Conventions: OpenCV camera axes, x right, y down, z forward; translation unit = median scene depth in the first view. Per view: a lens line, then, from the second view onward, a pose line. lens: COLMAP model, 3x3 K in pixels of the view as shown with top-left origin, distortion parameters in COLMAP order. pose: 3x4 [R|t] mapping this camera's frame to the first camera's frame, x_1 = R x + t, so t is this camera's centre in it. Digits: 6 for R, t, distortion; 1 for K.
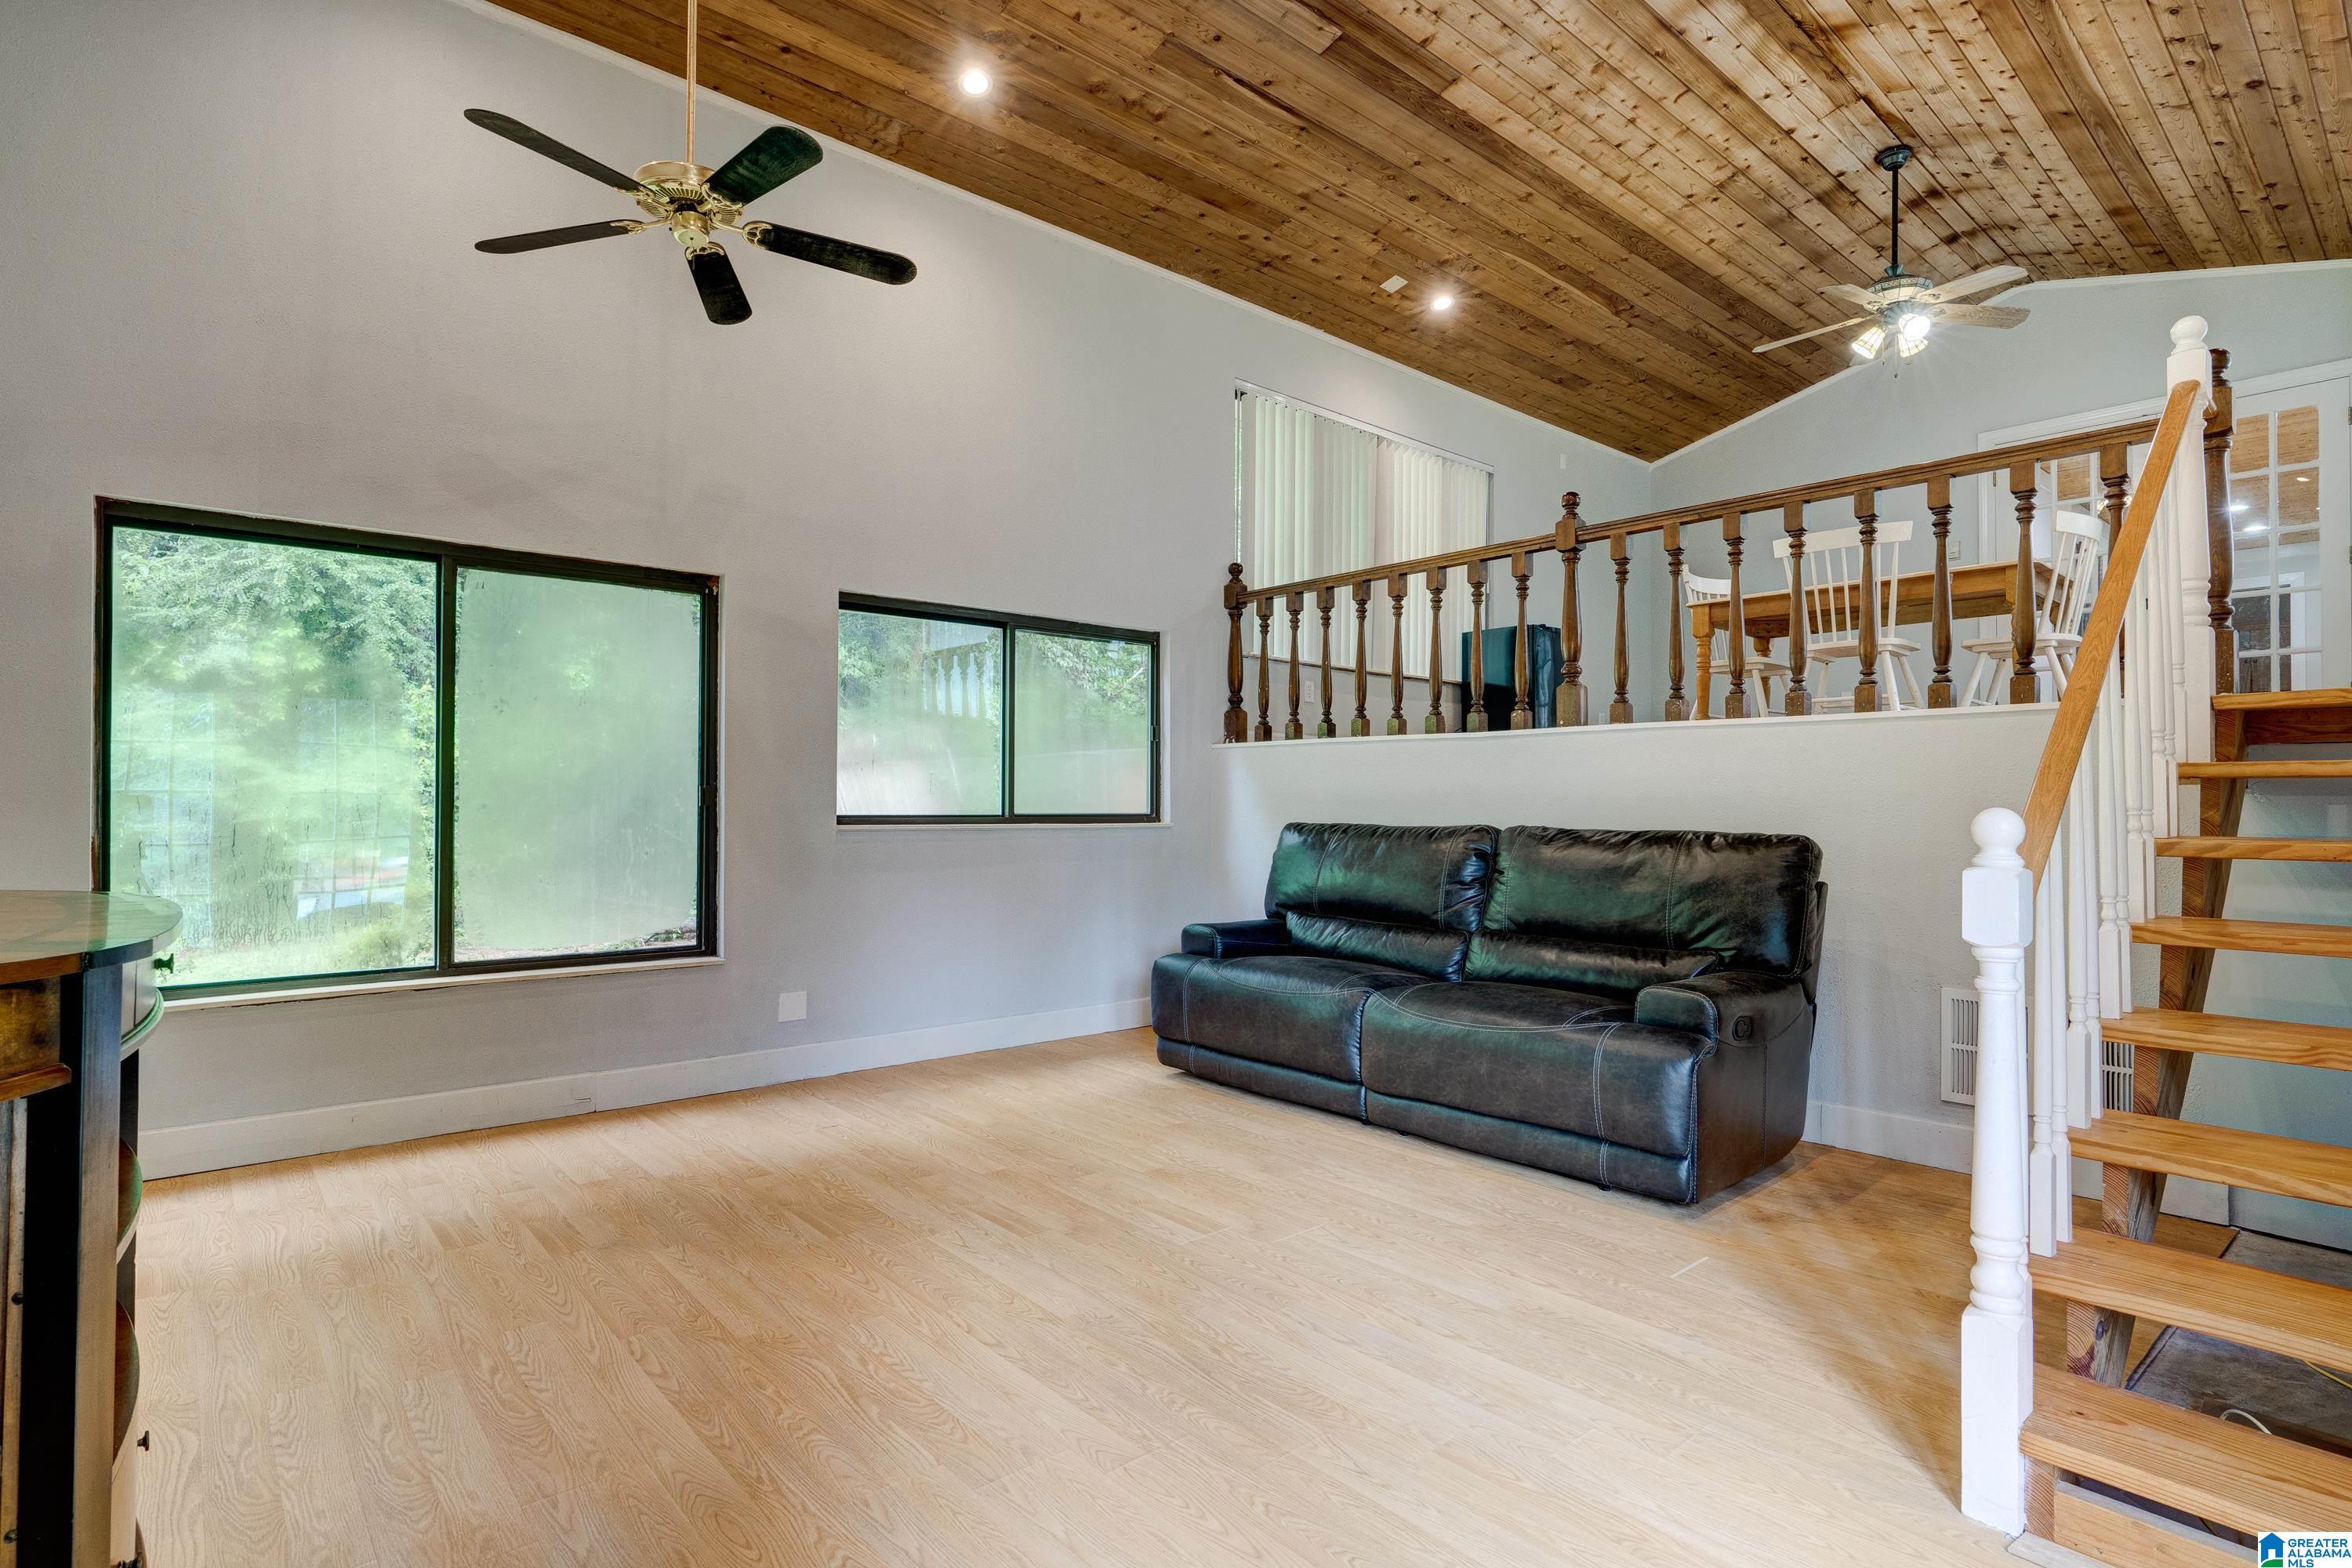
lens RADIAL K [[1156.2, 0, 1176.0], [0, 1156.2, 784.0], [0, 0, 1]] dist [-0.000281, 0.000555]
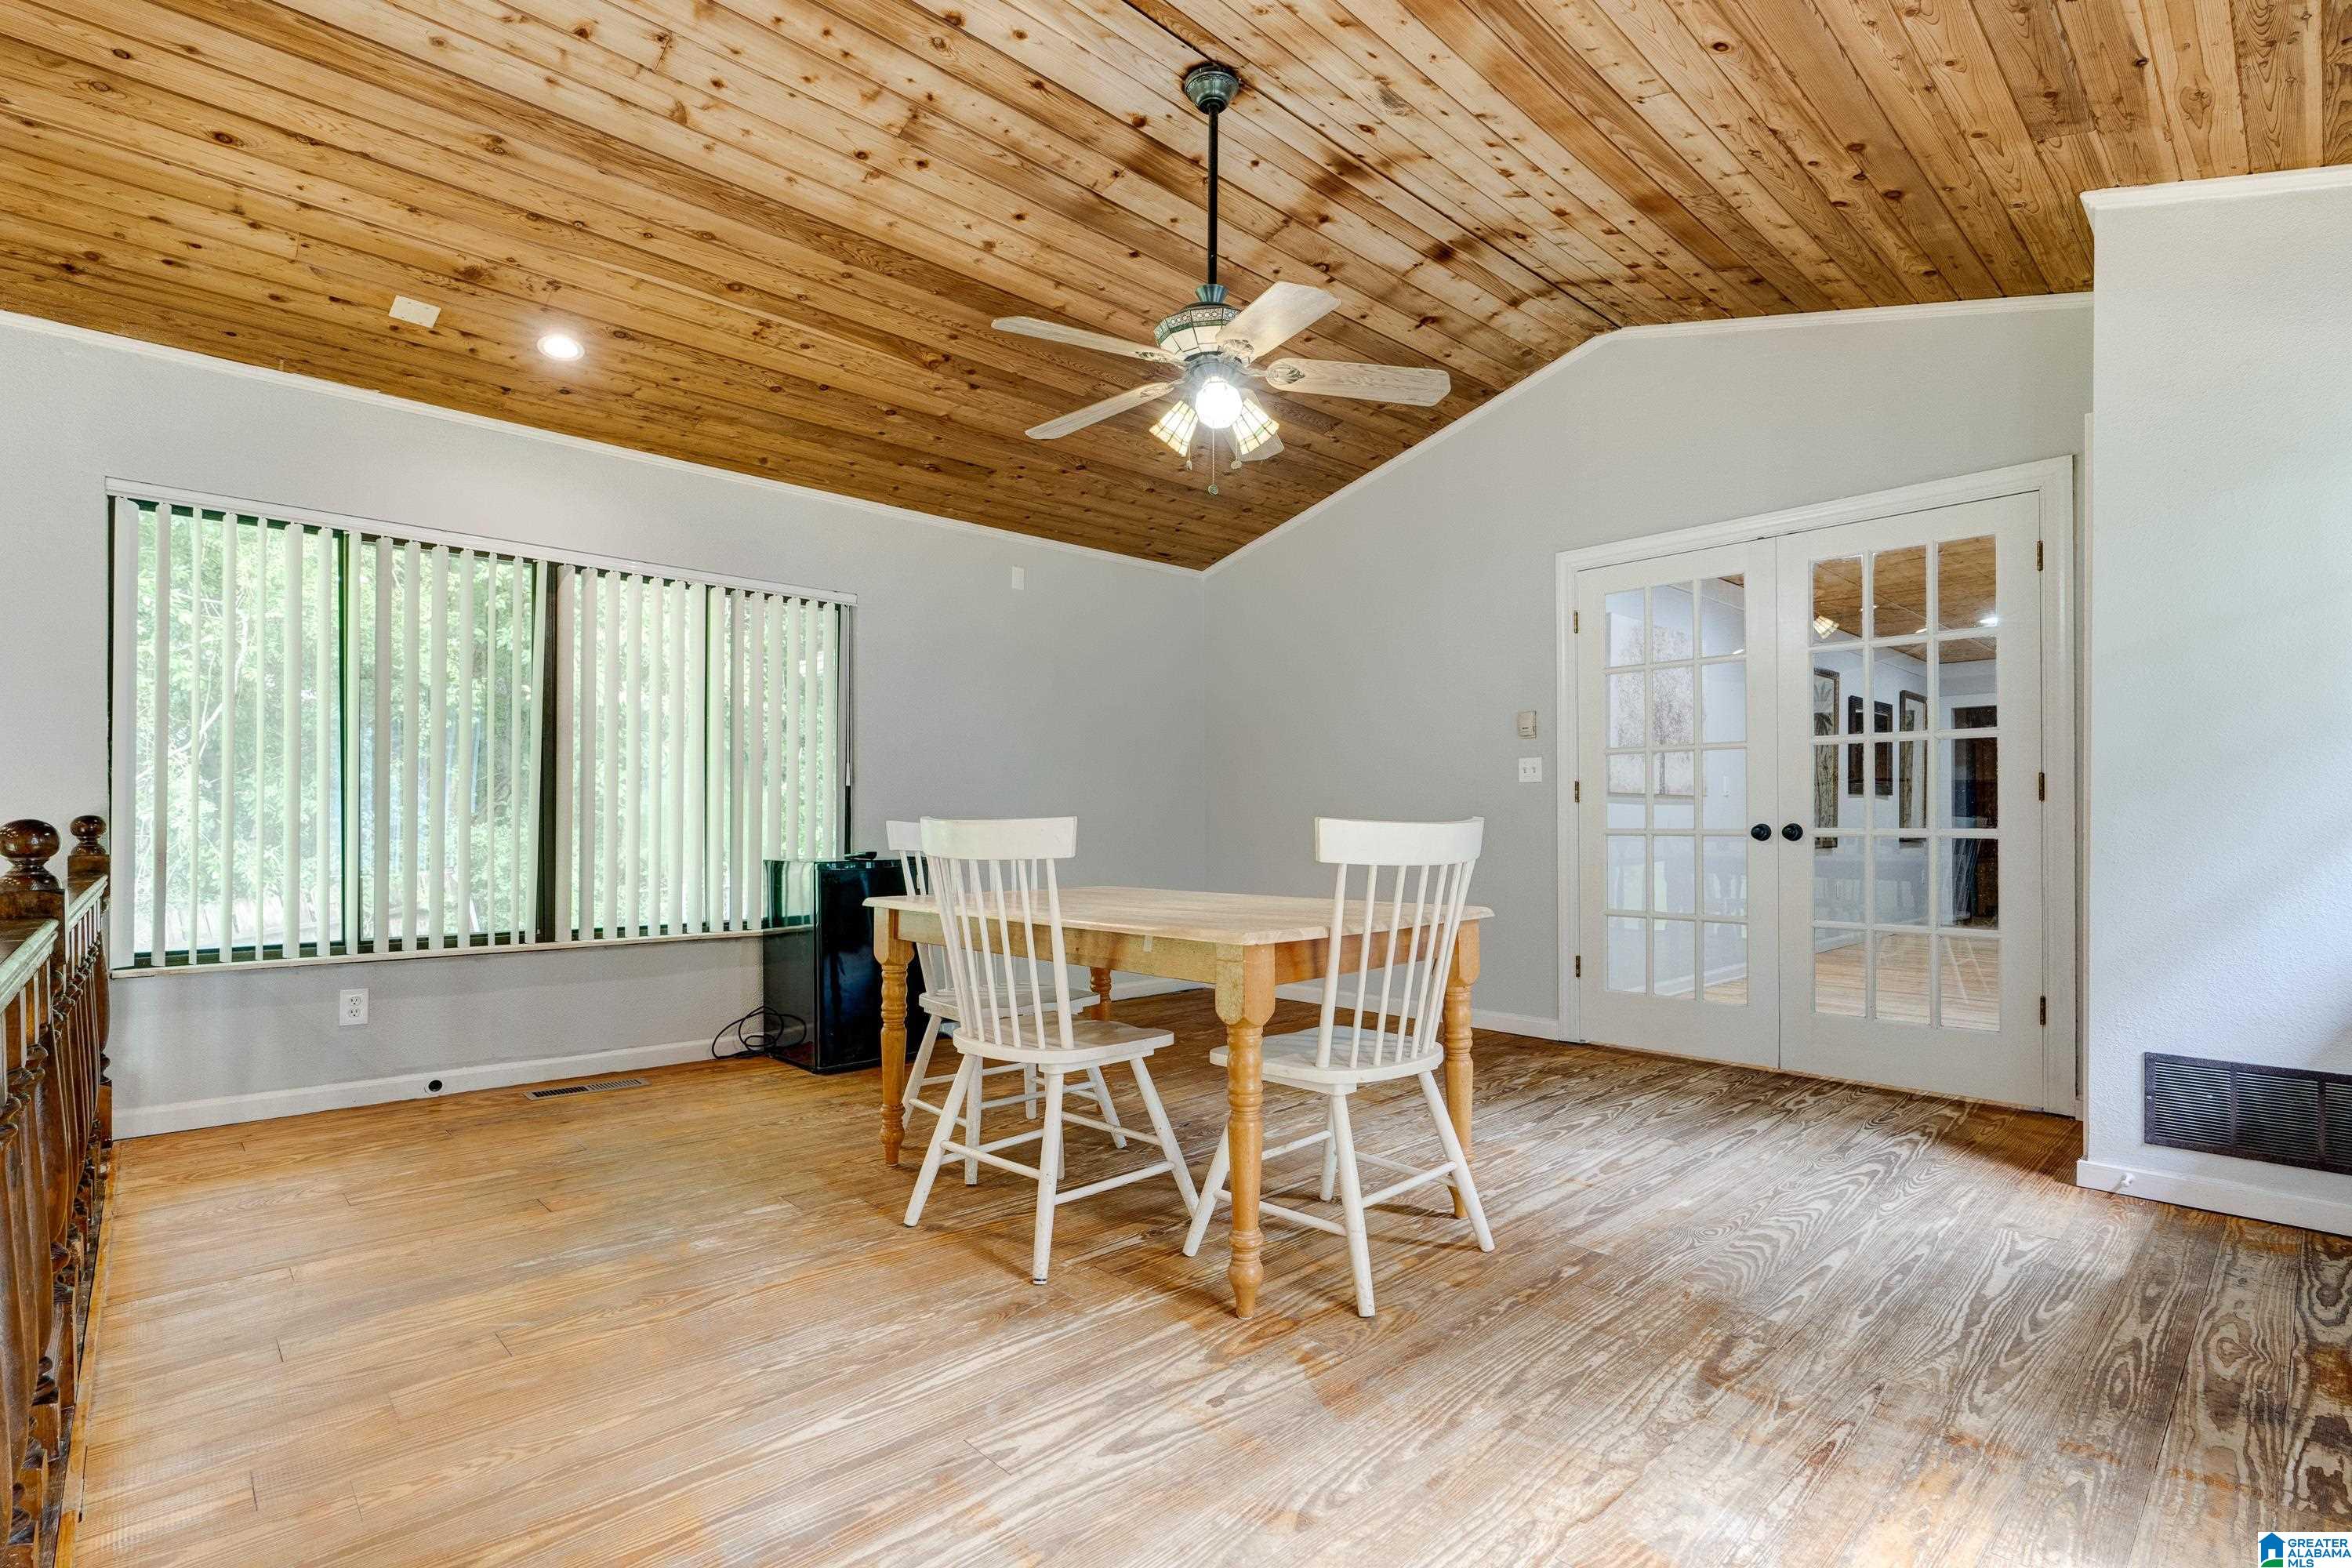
lens RADIAL K [[1107.6, 0, 1185.7], [0, 1107.6, 824.5], [0, 0, 1]] dist [-0.001325, -0.000281]
pose [[0.998617, -0.007670, 0.052021, 0.631197], [0.006802, 0.999835, 0.016837, -0.224094], [-0.052142, -0.016460, 0.998504, 0.519827]]
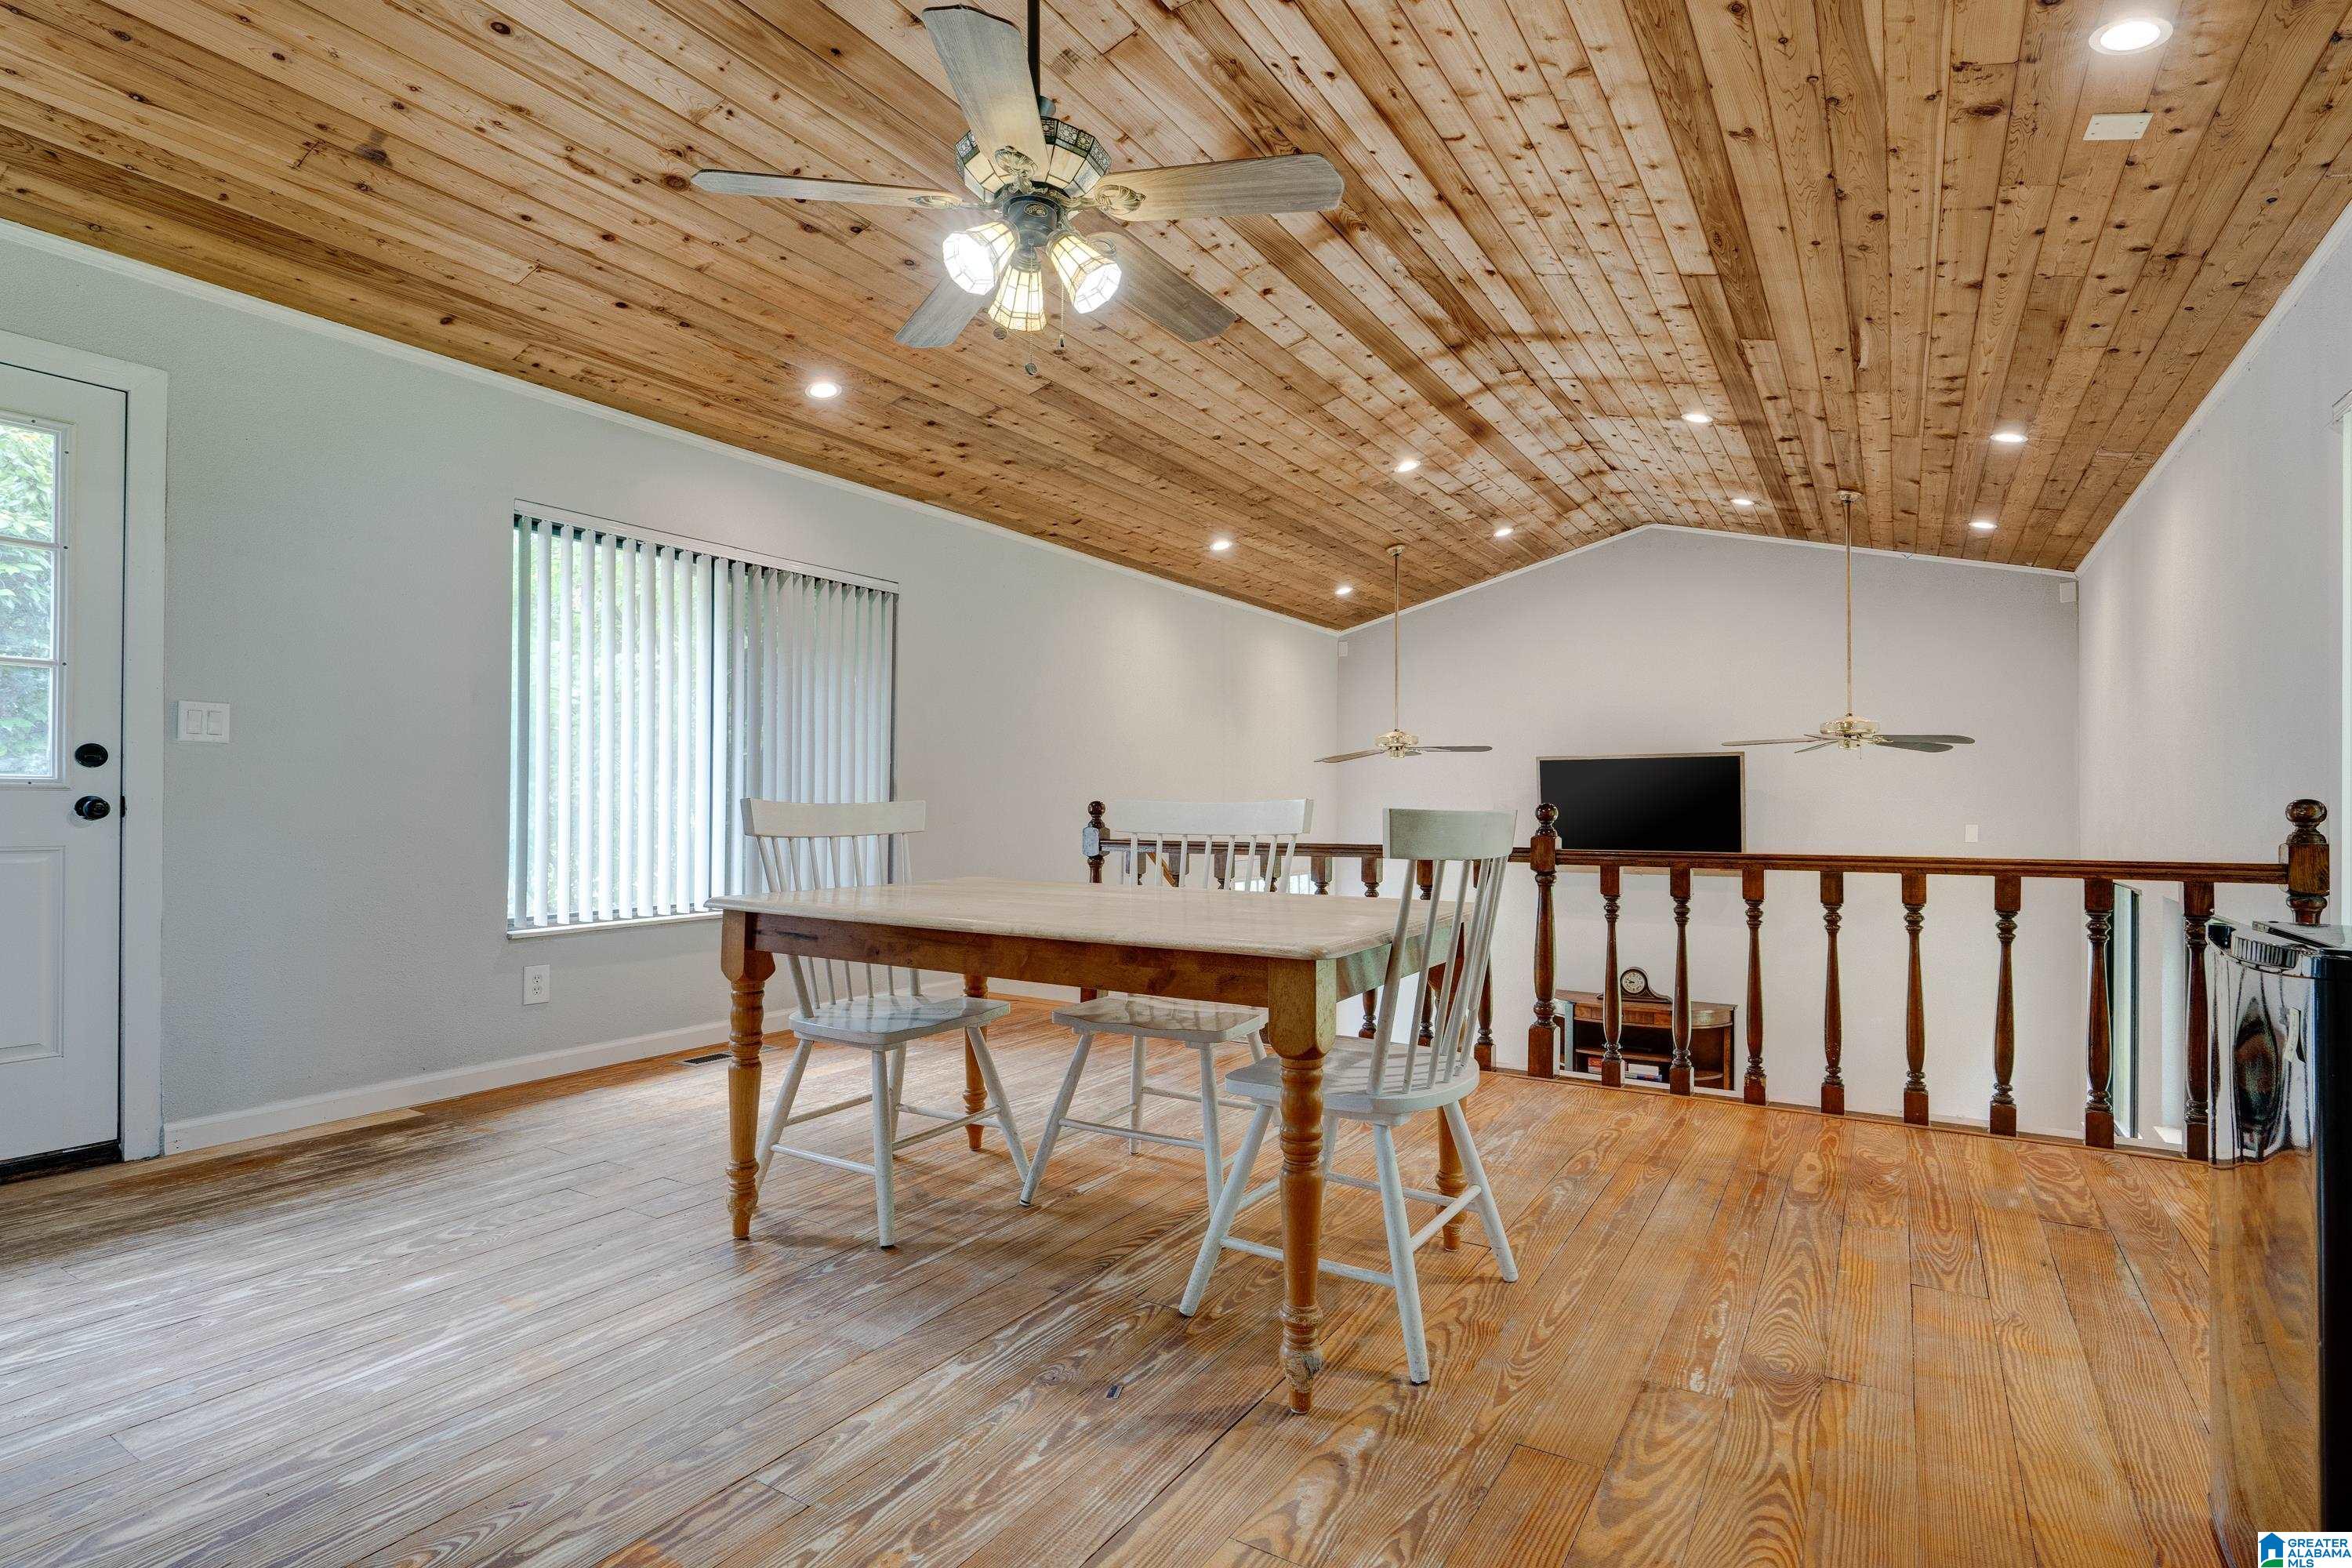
lens RADIAL K [[1156.2, 0, 1176.0], [0, 1156.2, 784.0], [0, 0, 1]] dist [-0.000281, 0.000555]
pose [[-0.955862, -0.014649, -0.293451, 0.753676], [-0.006896, 0.999600, -0.027438, -0.211079], [0.293735, -0.024203, -0.955580, 1.529825]]
